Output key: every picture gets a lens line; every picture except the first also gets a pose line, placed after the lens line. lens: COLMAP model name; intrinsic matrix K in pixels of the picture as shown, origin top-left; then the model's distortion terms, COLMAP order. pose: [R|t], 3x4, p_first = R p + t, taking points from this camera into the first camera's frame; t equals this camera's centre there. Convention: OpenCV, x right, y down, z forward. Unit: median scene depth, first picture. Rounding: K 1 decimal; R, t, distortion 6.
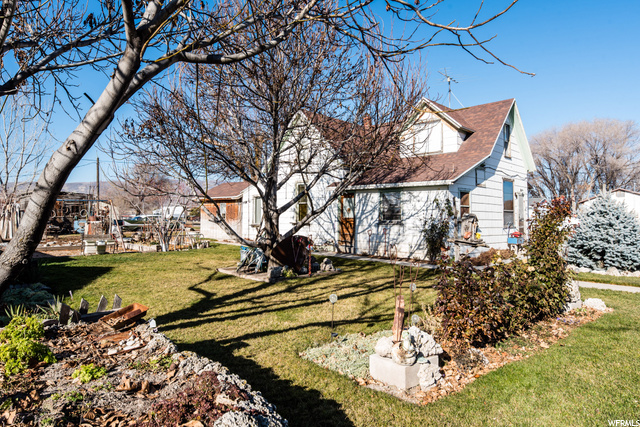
lens RADIAL K [[392.6, 0, 320.0], [0, 392.6, 212.1], [0, 0, 1]] dist [0.000399, 0.000694]
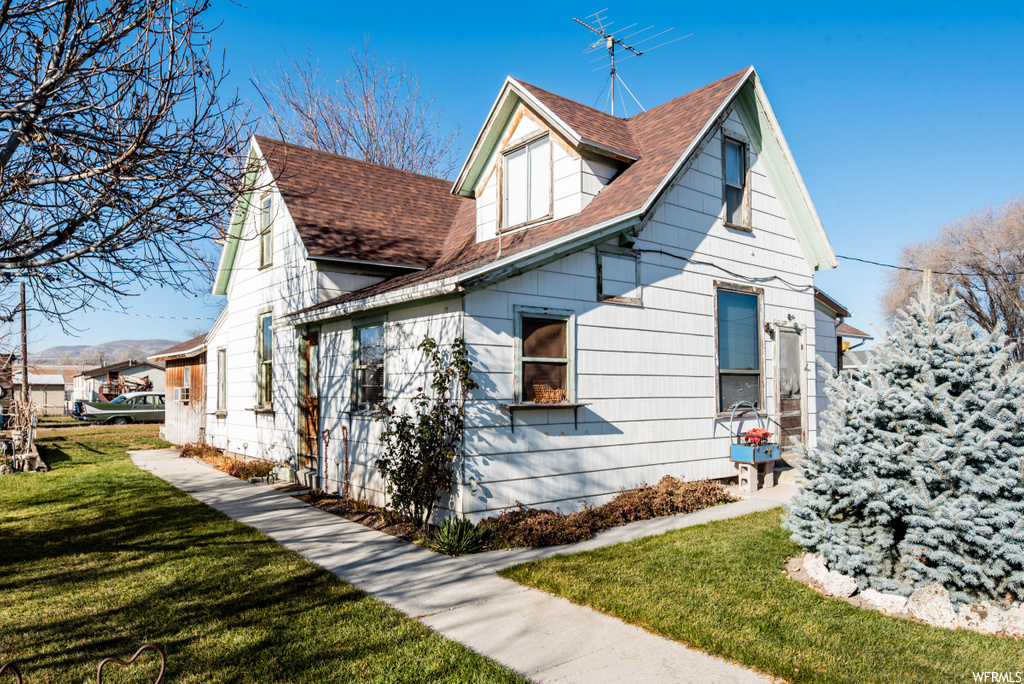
lens RADIAL K [[683.3, 0, 514.4], [0, 683.3, 396.7], [0, 0, 1]] dist [0.004268, 0.000265]
pose [[0.996358, -0.014112, -0.084090, 0.350598], [0.015951, 0.999647, 0.021230, 0.003477], [0.083761, -0.022494, 0.996232, 0.366270]]
